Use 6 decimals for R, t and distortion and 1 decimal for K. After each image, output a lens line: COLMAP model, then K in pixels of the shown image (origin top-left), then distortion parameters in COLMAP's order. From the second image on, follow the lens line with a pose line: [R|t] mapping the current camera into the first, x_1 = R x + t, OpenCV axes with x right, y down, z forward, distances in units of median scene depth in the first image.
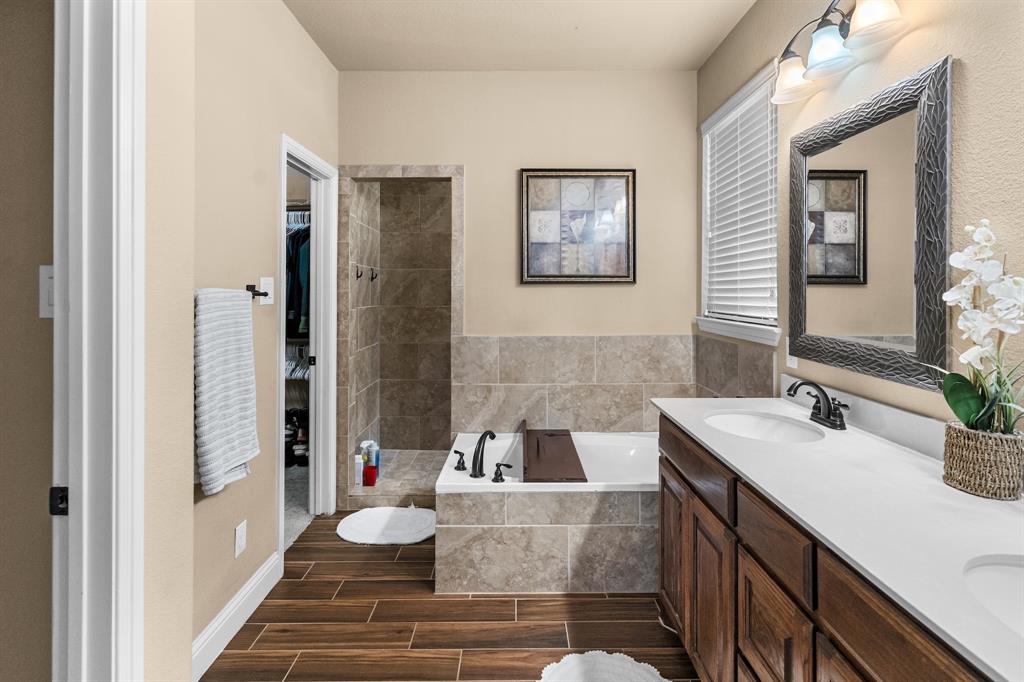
lens RADIAL K [[499.6, 0, 513.6], [0, 499.6, 311.0], [0, 0, 1]] dist [0.000904, 0.000203]
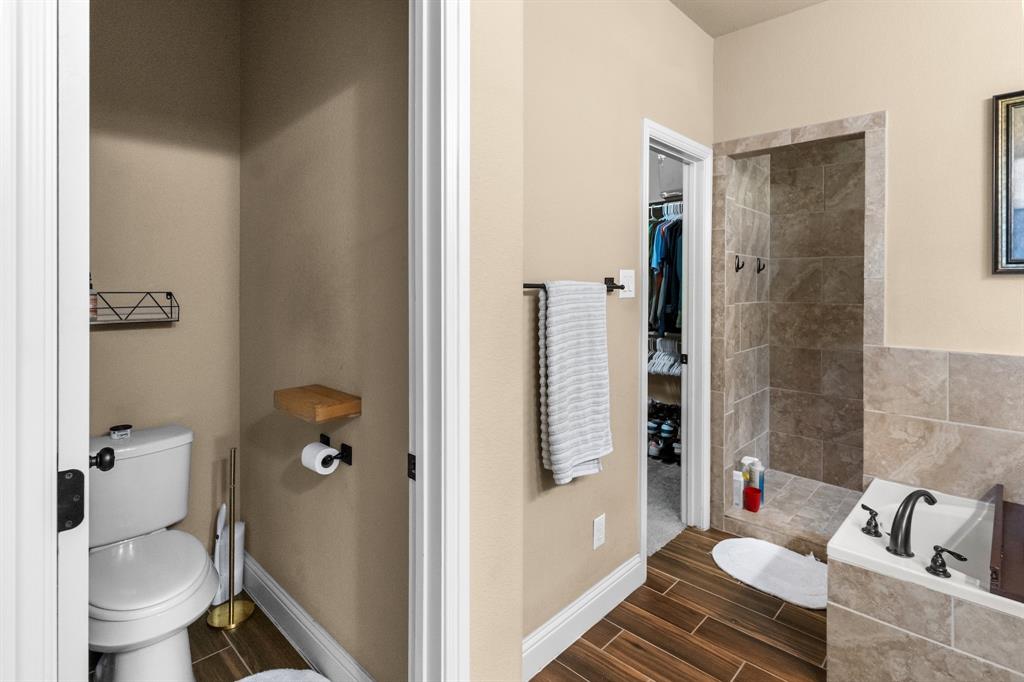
lens RADIAL K [[505.9, 0, 514.6], [0, 505.9, 288.7], [0, 0, 1]] dist [0.001400, 0.000174]
pose [[0.725729, 0.008752, -0.687925, 0.016941], [-0.030481, 0.999346, -0.019441, -0.003464], [0.687305, 0.035078, 0.725521, 0.101117]]
